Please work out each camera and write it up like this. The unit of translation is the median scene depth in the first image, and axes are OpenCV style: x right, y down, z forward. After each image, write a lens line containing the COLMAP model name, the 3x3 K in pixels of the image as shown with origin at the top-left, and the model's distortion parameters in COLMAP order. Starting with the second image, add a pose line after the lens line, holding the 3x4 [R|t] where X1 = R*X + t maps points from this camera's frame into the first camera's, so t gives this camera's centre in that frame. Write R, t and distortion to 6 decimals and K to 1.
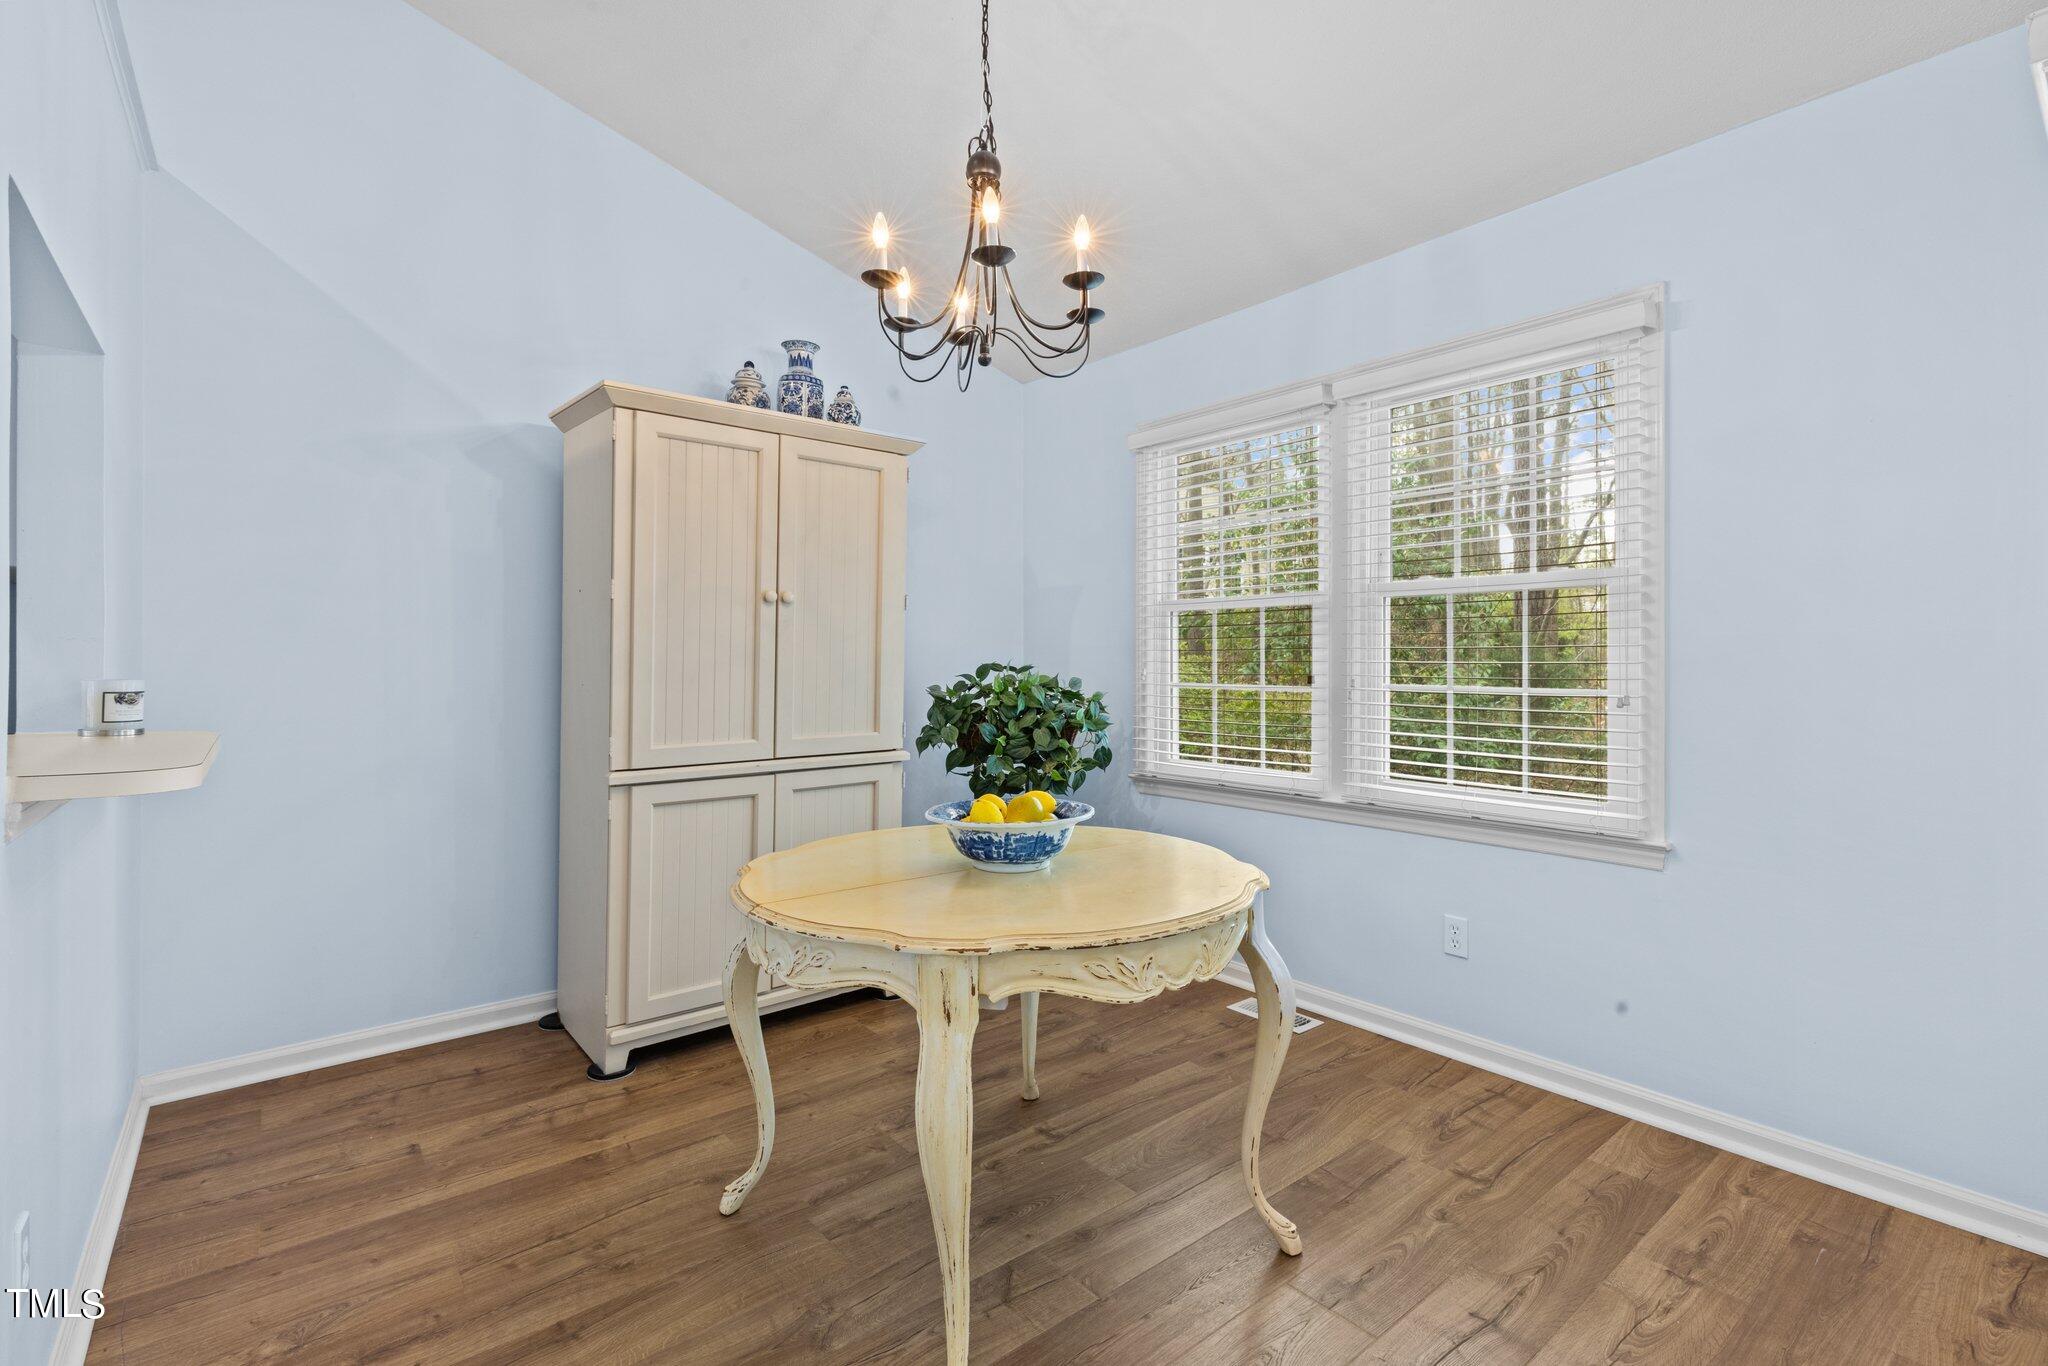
lens RADIAL K [[937.6, 0, 1038.4], [0, 937.6, 667.6], [0, 0, 1]] dist [0.022390, -0.000225]
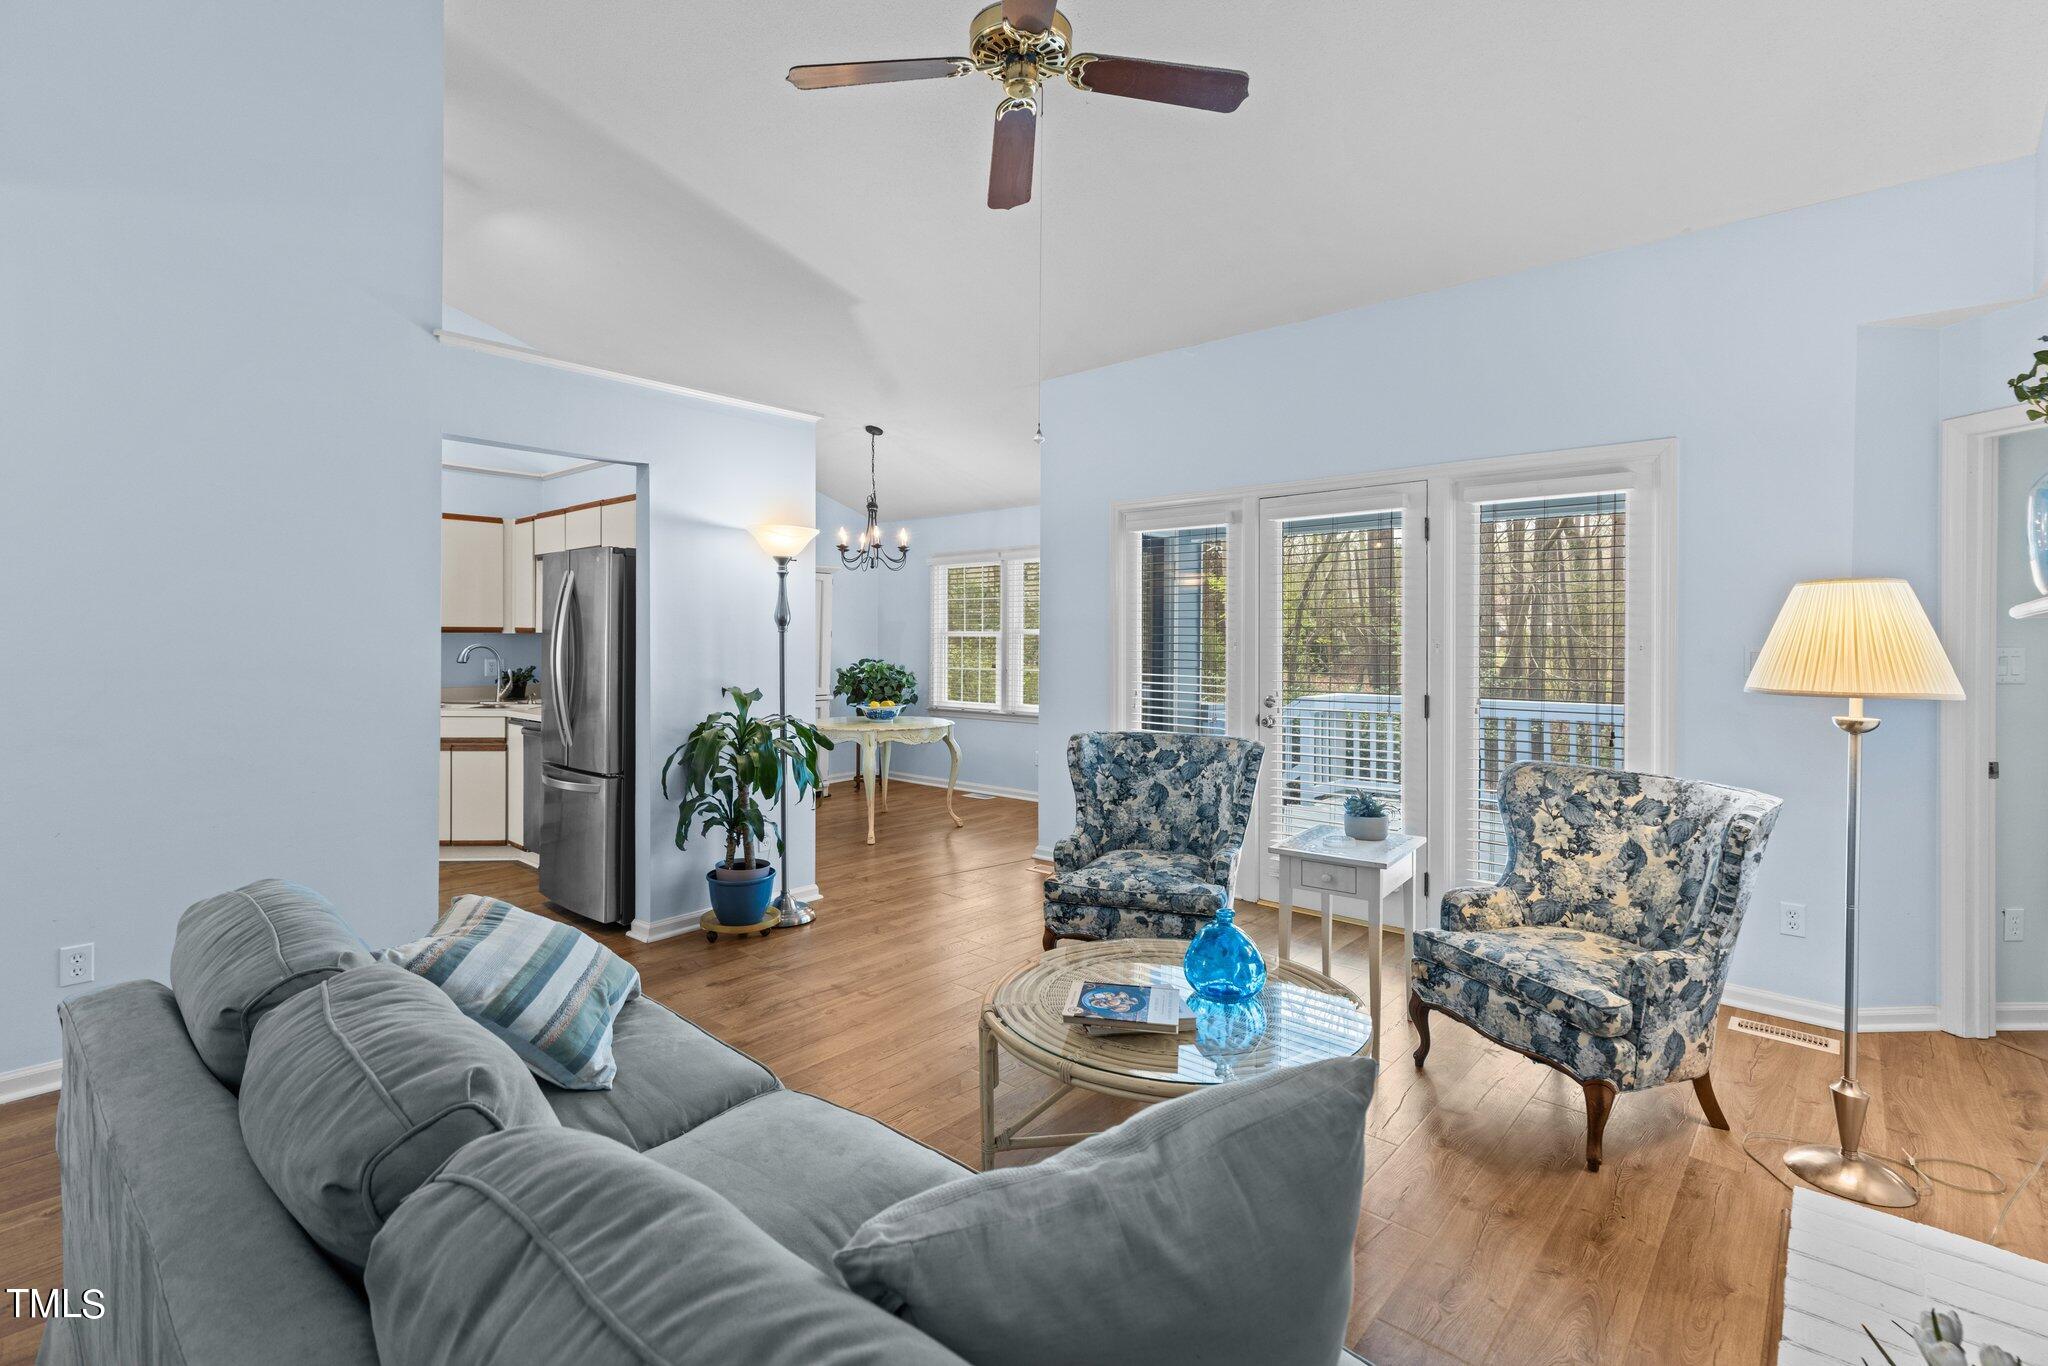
lens RADIAL K [[937.6, 0, 1038.4], [0, 937.6, 667.6], [0, 0, 1]] dist [0.022390, -0.000225]
pose [[0.984894, 0.001876, 0.173146, -0.032234], [-0.005314, 0.999798, 0.019395, -0.031135], [-0.173075, -0.020022, 0.984705, -1.397715]]
